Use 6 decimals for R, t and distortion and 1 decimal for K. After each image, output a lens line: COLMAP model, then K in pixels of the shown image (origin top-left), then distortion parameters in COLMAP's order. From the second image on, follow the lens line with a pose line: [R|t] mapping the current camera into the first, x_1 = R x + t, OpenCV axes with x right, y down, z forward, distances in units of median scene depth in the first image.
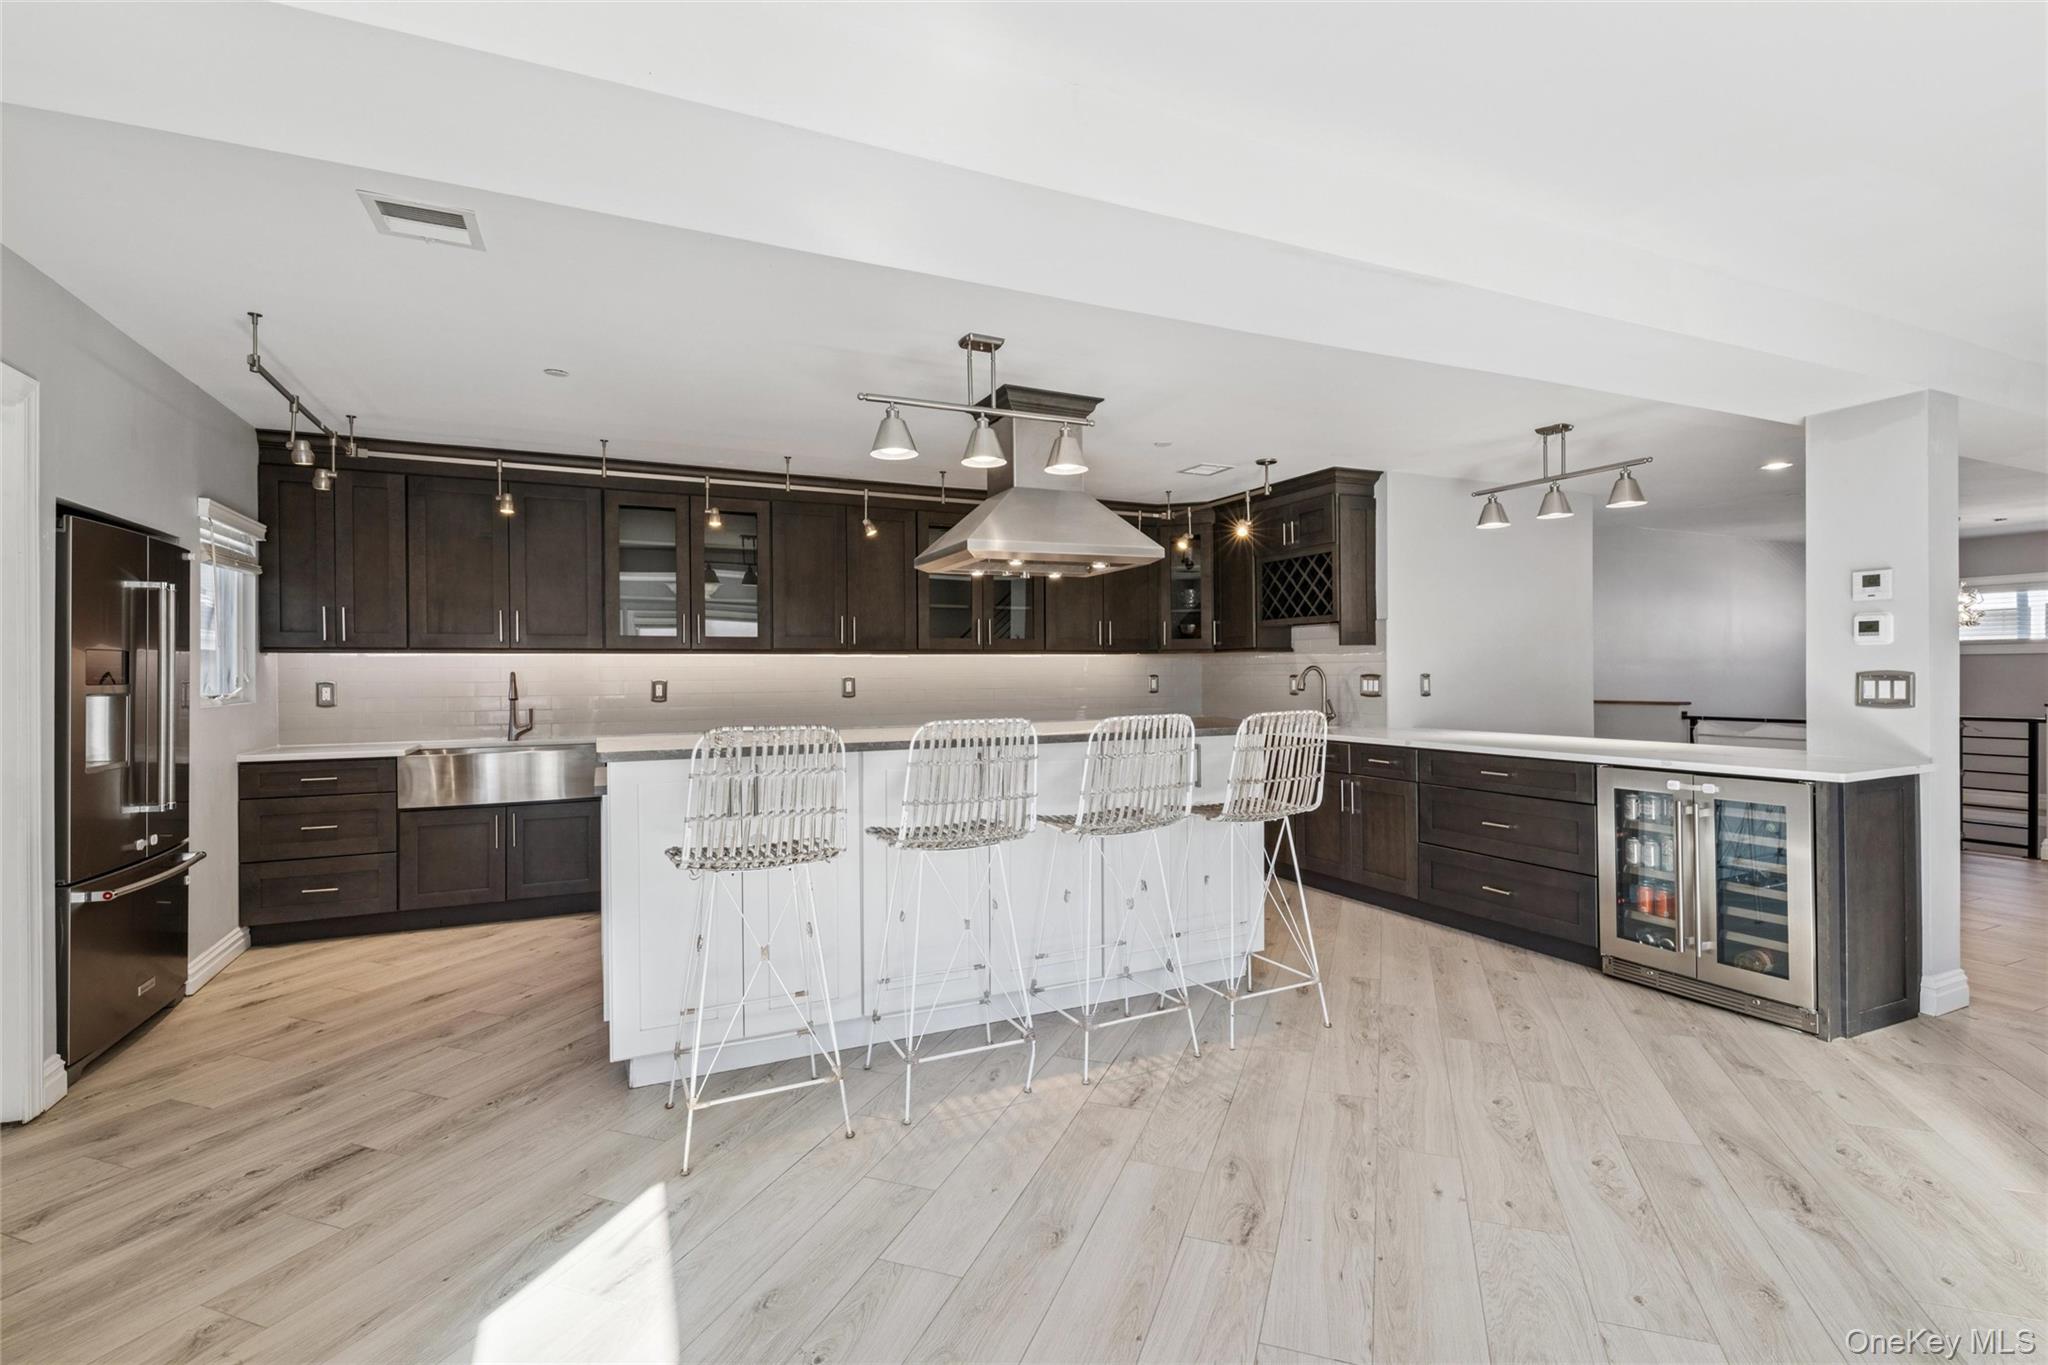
lens RADIAL K [[893.3, 0, 1007.4], [0, 893.3, 681.6], [0, 0, 1]] dist [0.002045, -0.001918]
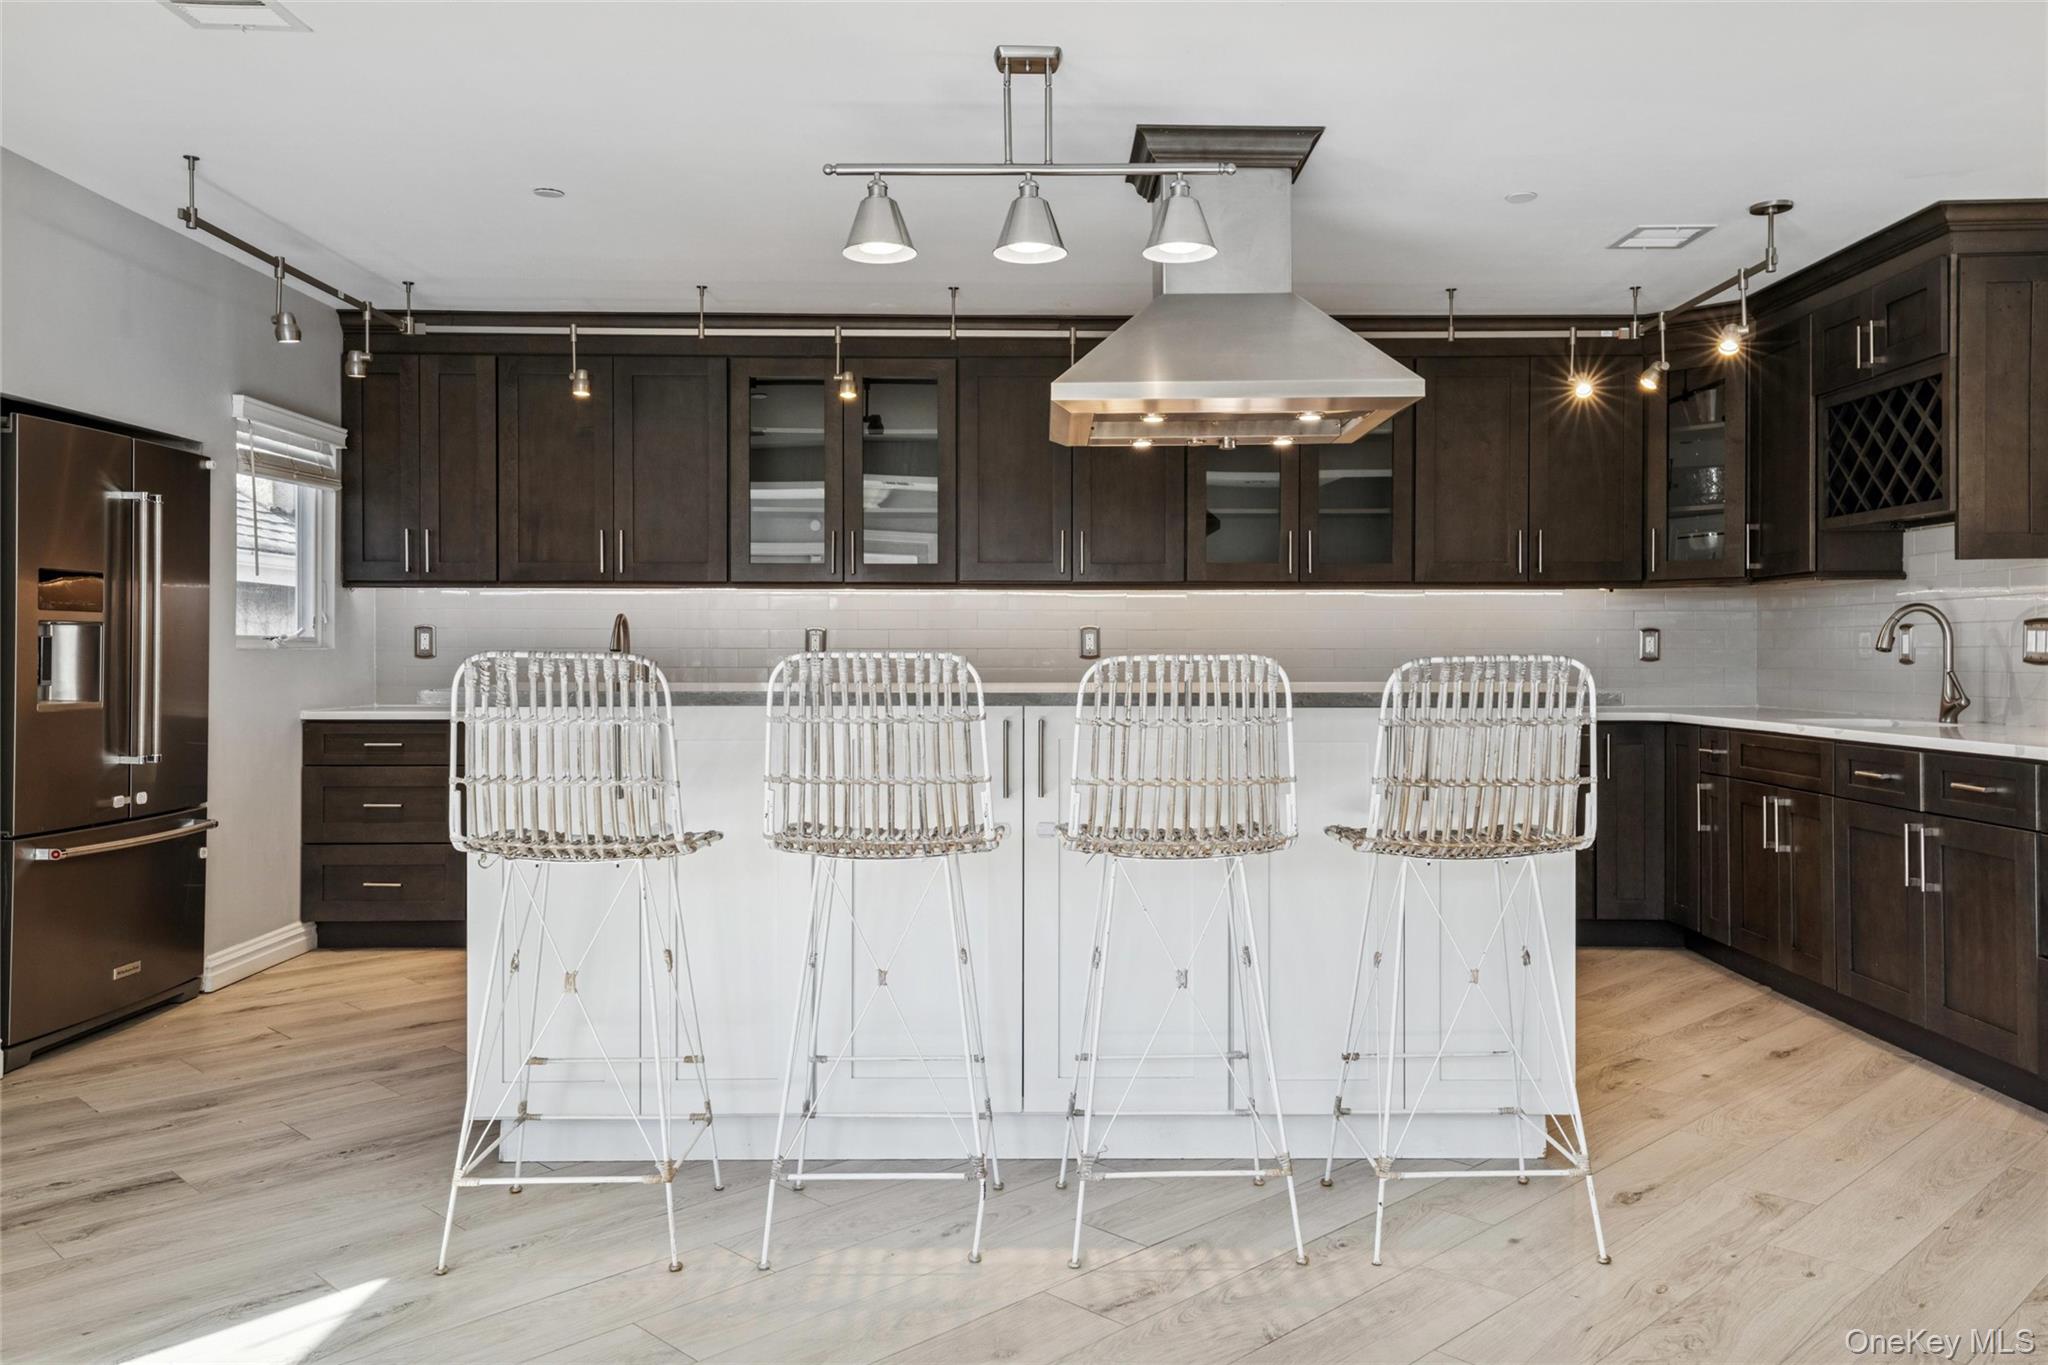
lens RADIAL K [[1419.3, 0, 1037.6], [0, 1419.3, 669.0], [0, 0, 1]] dist [0.028459, 0.005296]
pose [[0.915843, 0.013957, -0.401294, 0.283160], [-0.012347, 0.999902, 0.006599, 0.027233], [0.401347, -0.001089, 0.915925, 0.072474]]
